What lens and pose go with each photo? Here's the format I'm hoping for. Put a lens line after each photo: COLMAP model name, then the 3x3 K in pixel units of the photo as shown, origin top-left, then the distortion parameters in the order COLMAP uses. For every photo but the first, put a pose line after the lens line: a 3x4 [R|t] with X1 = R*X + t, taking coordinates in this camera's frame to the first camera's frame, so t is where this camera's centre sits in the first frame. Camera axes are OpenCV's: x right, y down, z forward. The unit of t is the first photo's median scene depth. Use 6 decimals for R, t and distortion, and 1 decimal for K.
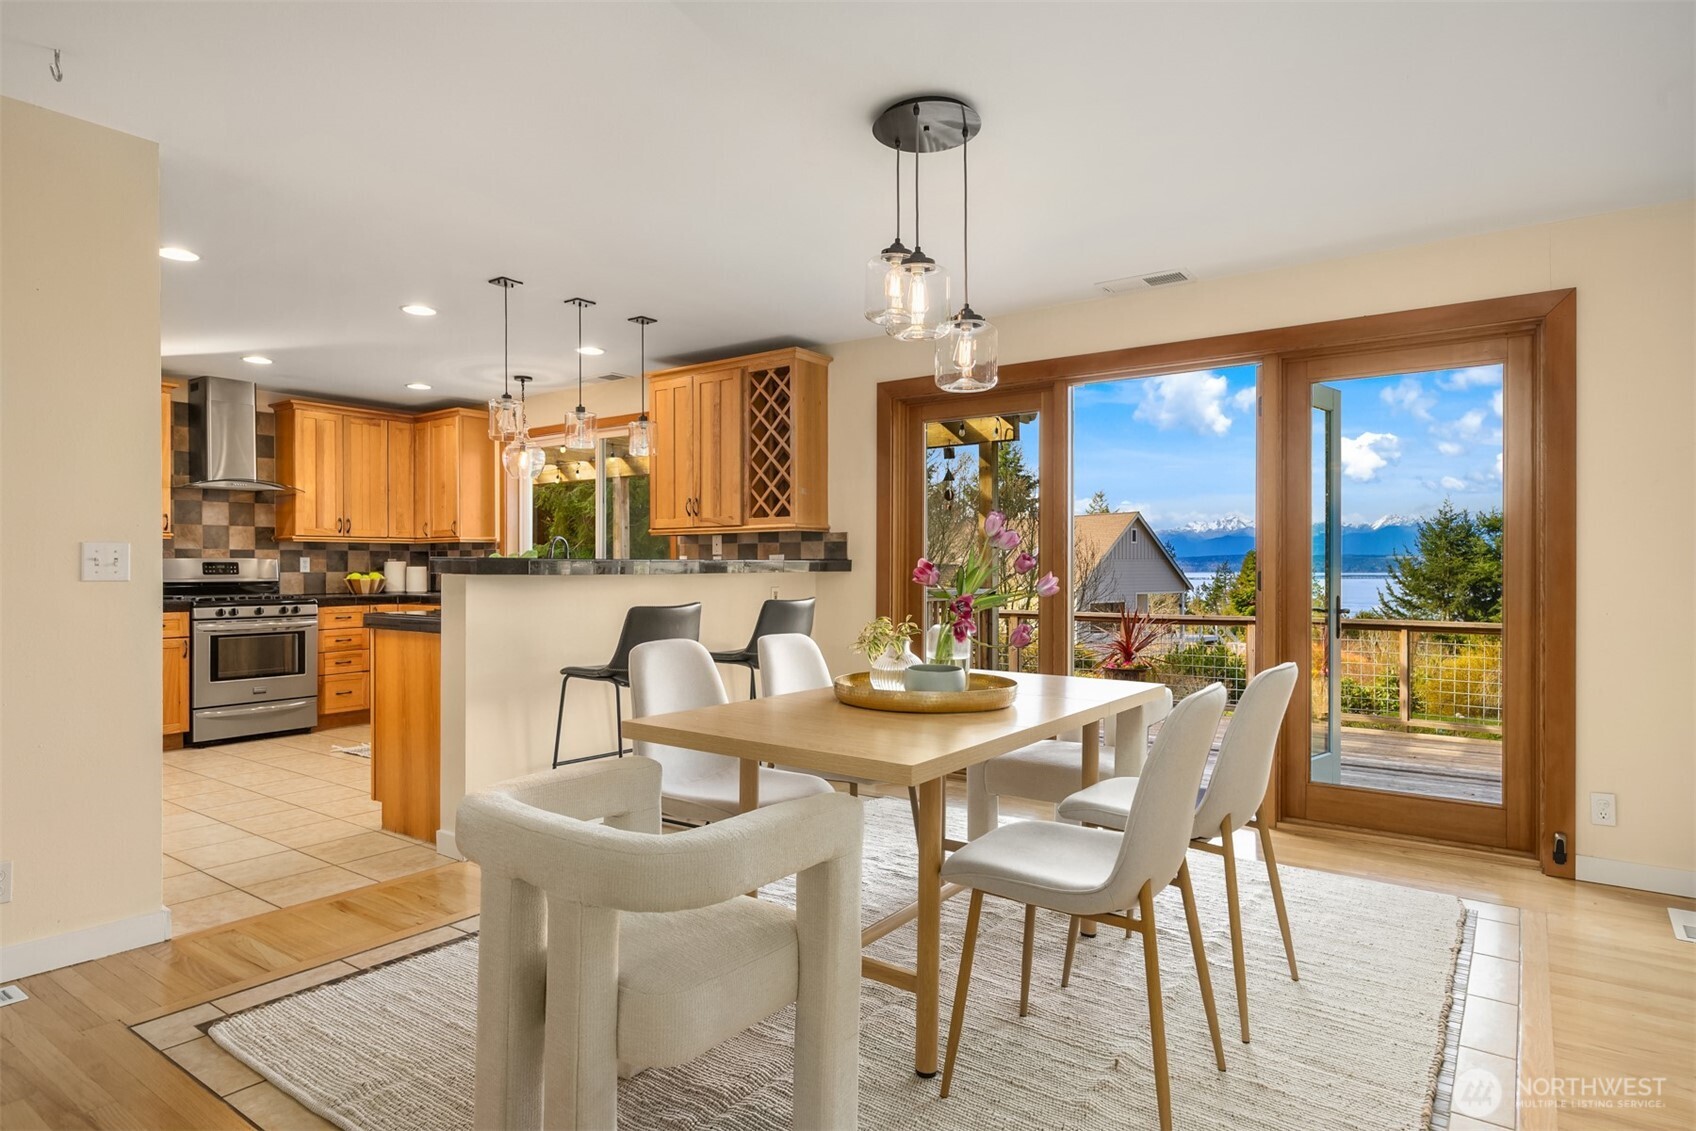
lens RADIAL K [[954.2, 0, 848.0], [0, 954.2, 565.5], [0, 0, 1]] dist [0.015066, 0.000858]
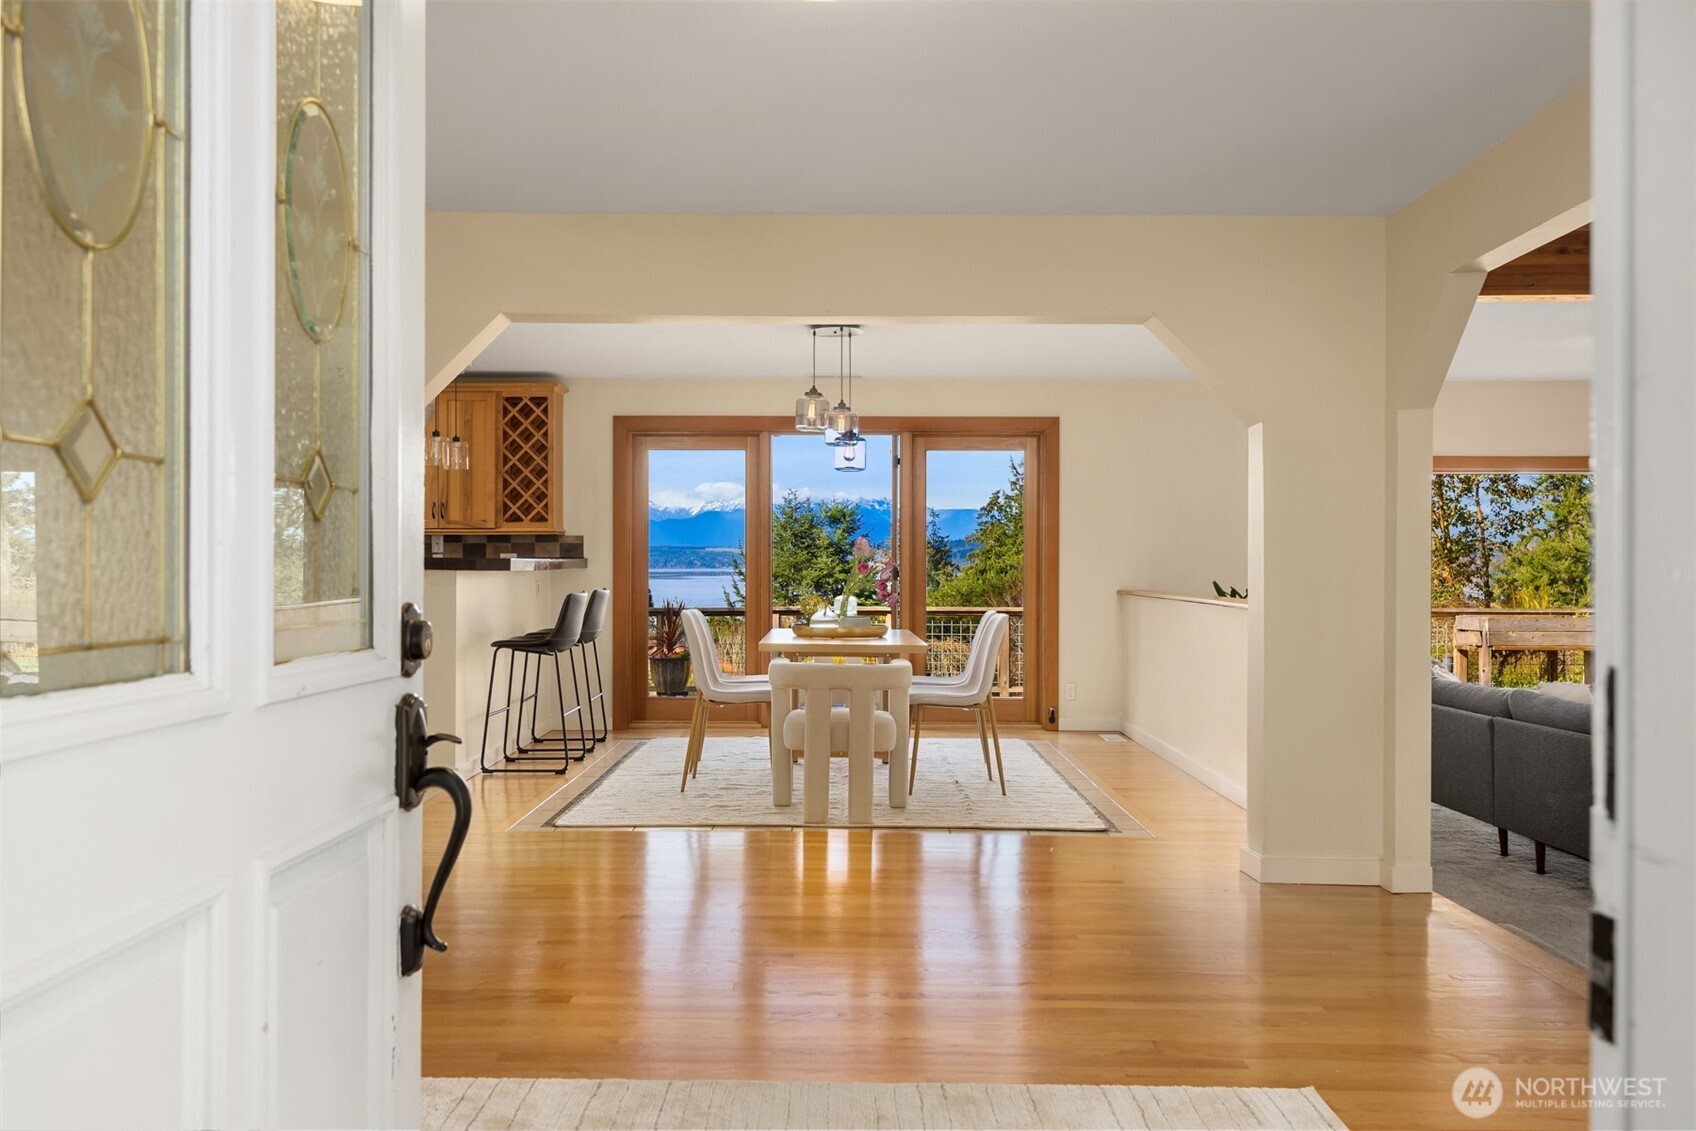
lens RADIAL K [[1415.7, 0, 848.0], [0, 1415.7, 565.5], [0, 0, 1]] dist [-0.004212, -0.000996]
pose [[0.805569, -0.000972, 0.592501, -0.789152], [-0.001924, 0.999989, 0.004256, -0.005380], [-0.592499, -0.004569, 0.805558, -0.638426]]
